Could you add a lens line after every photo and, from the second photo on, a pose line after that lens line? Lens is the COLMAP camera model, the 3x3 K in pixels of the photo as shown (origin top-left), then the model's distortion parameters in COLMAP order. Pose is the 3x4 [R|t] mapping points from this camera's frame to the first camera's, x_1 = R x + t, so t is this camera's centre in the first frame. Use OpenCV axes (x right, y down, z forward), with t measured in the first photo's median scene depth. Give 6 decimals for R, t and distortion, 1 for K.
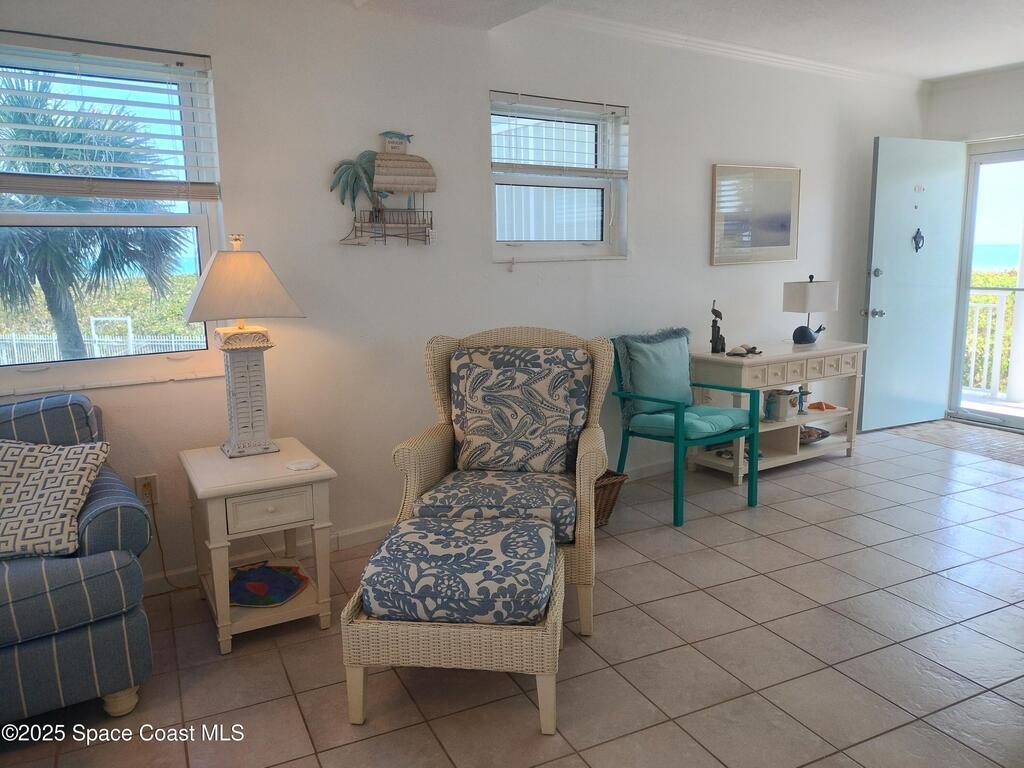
lens RADIAL K [[754.7, 0, 511.7], [0, 754.7, 380.5], [0, 0, 1]] dist [0.063265, -0.071012]
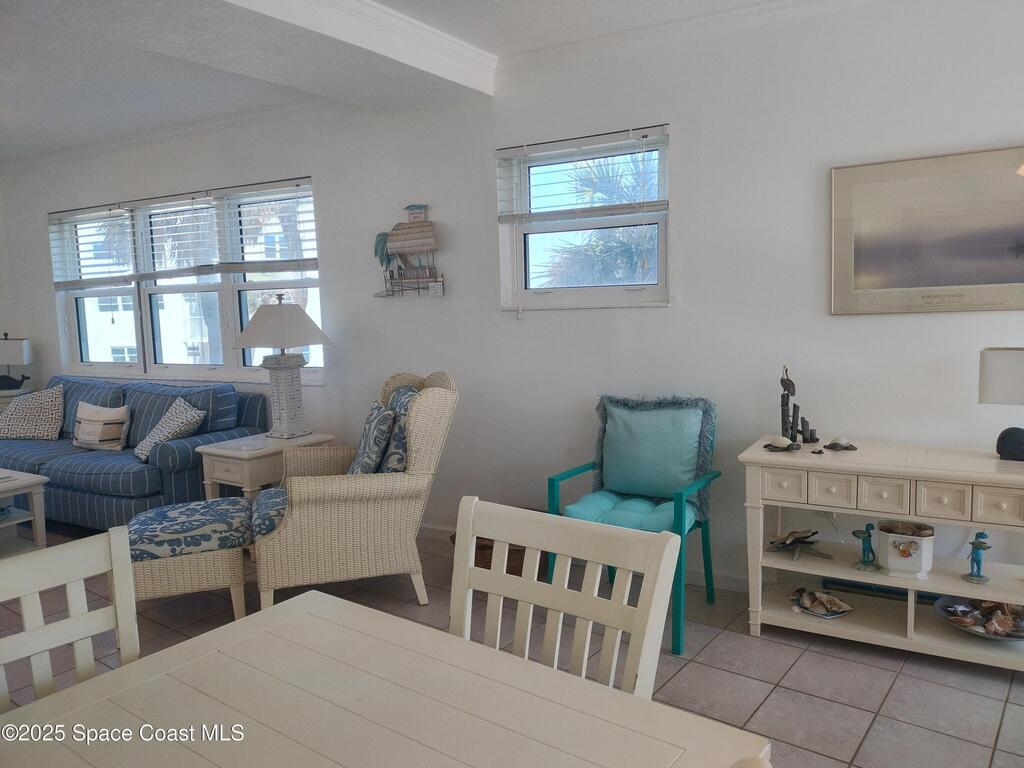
lens RADIAL K [[753.2, 0, 512.4], [0, 753.2, 381.4], [0, 0, 1]] dist [0.077904, -0.109544]
pose [[0.451816, 0.094915, -0.887048, 0.848379], [-0.129387, 0.990783, 0.040112, -0.096170], [0.882679, 0.096649, 0.459932, 0.507034]]
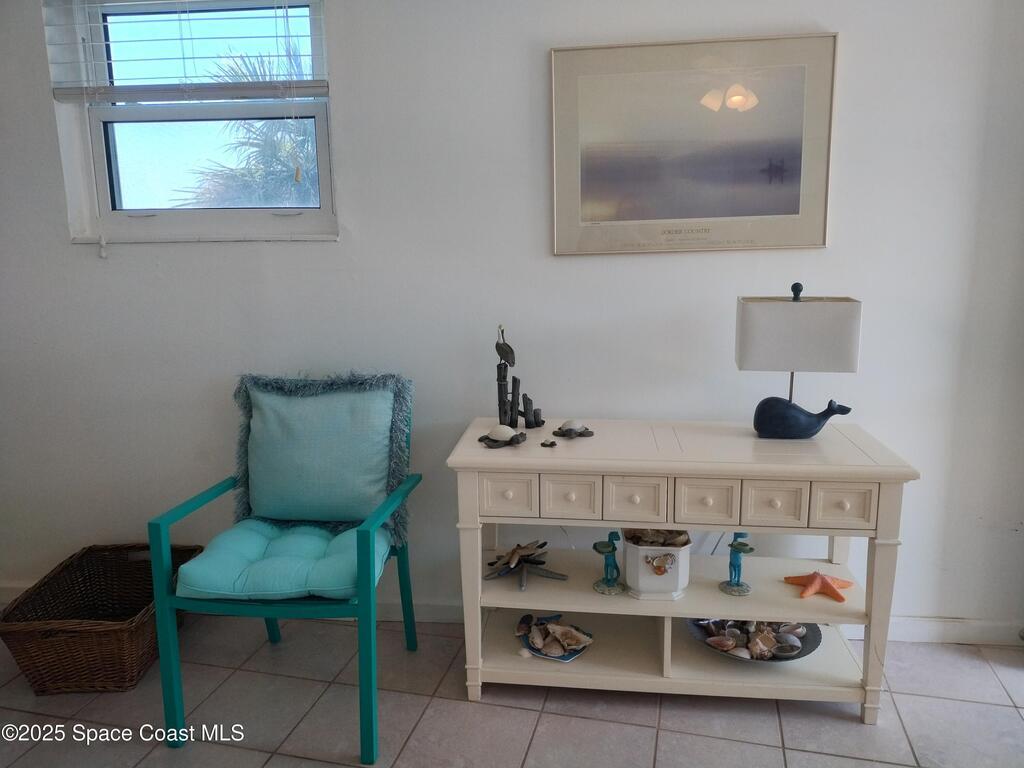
lens RADIAL K [[754.7, 0, 511.7], [0, 754.7, 380.5], [0, 0, 1]] dist [0.063265, -0.071012]
pose [[0.771309, 0.123905, -0.624284, 0.648889], [-0.105532, 0.992187, 0.066539, -0.114070], [0.627651, 0.014560, 0.778359, 0.674726]]
